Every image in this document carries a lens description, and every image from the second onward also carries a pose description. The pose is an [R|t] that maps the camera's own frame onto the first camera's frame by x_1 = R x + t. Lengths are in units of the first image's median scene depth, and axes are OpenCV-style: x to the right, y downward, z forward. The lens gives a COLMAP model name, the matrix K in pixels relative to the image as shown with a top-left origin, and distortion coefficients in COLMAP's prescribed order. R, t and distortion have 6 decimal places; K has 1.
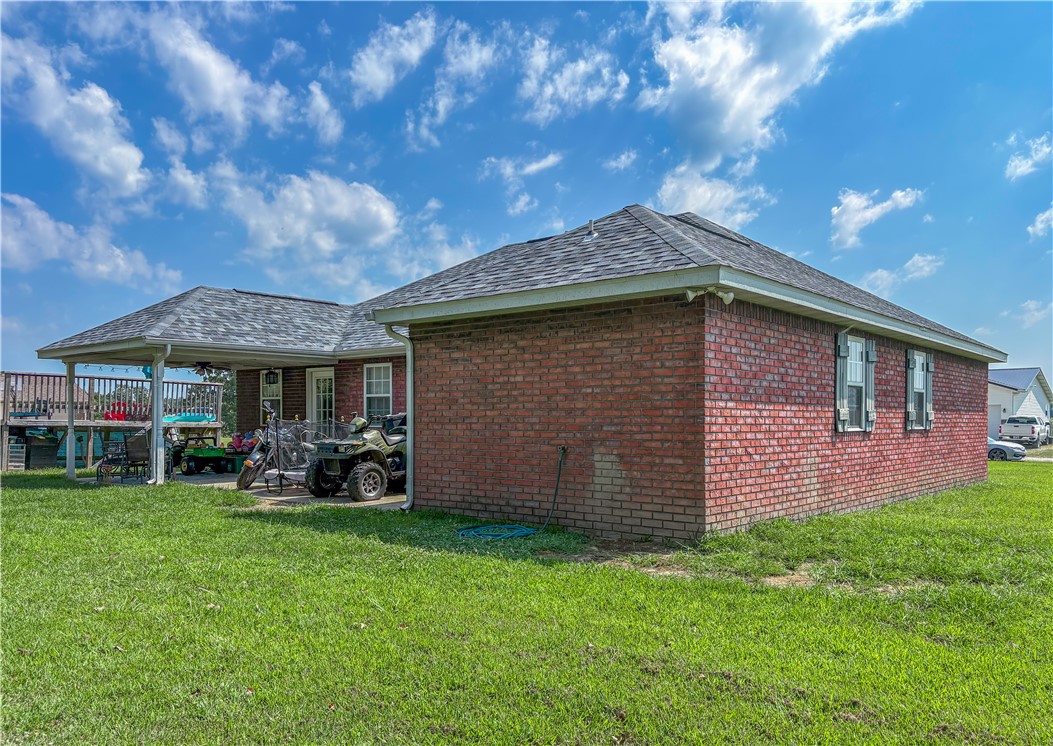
lens RADIAL K [[800.4, 0, 526.6], [0, 800.4, 401.4], [0, 0, 1]] dist [0.041101, -0.002338]
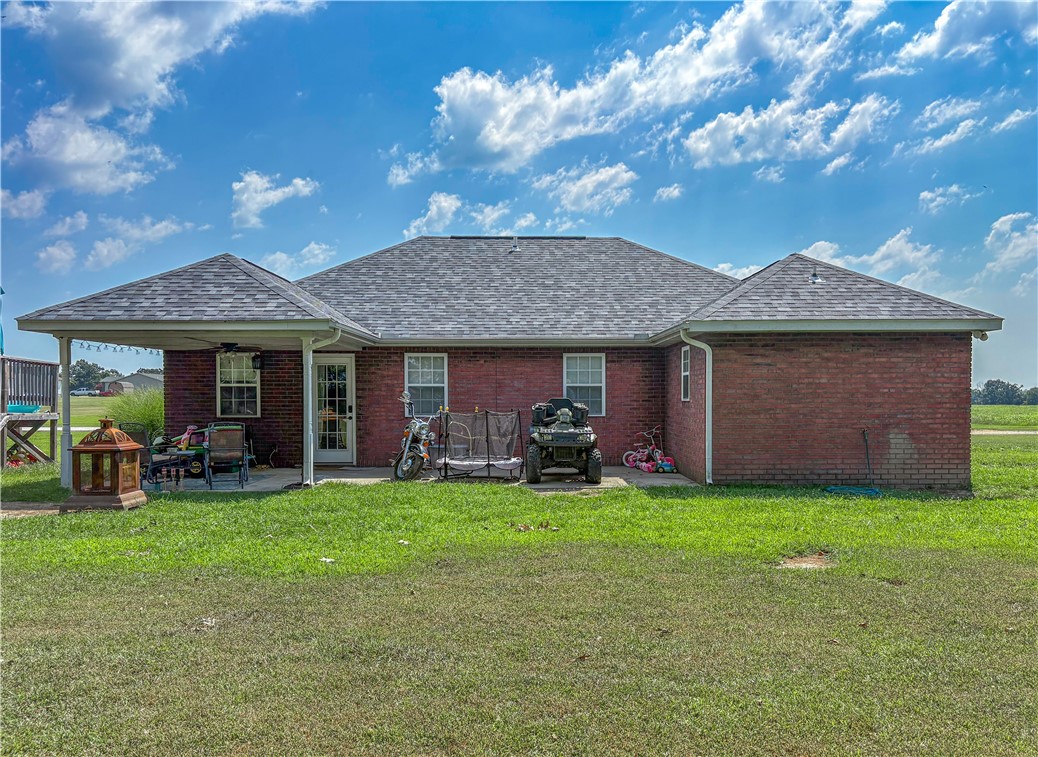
lens RADIAL K [[831.0, 0, 519.0], [0, 831.0, 404.7], [0, 0, 1]] dist [0.001994, 0.000001]
pose [[0.769859, -0.006342, 0.638182, -1.389648], [-0.011047, 0.999668, 0.023261, -0.015730], [-0.638118, -0.024957, 0.769534, 0.250179]]
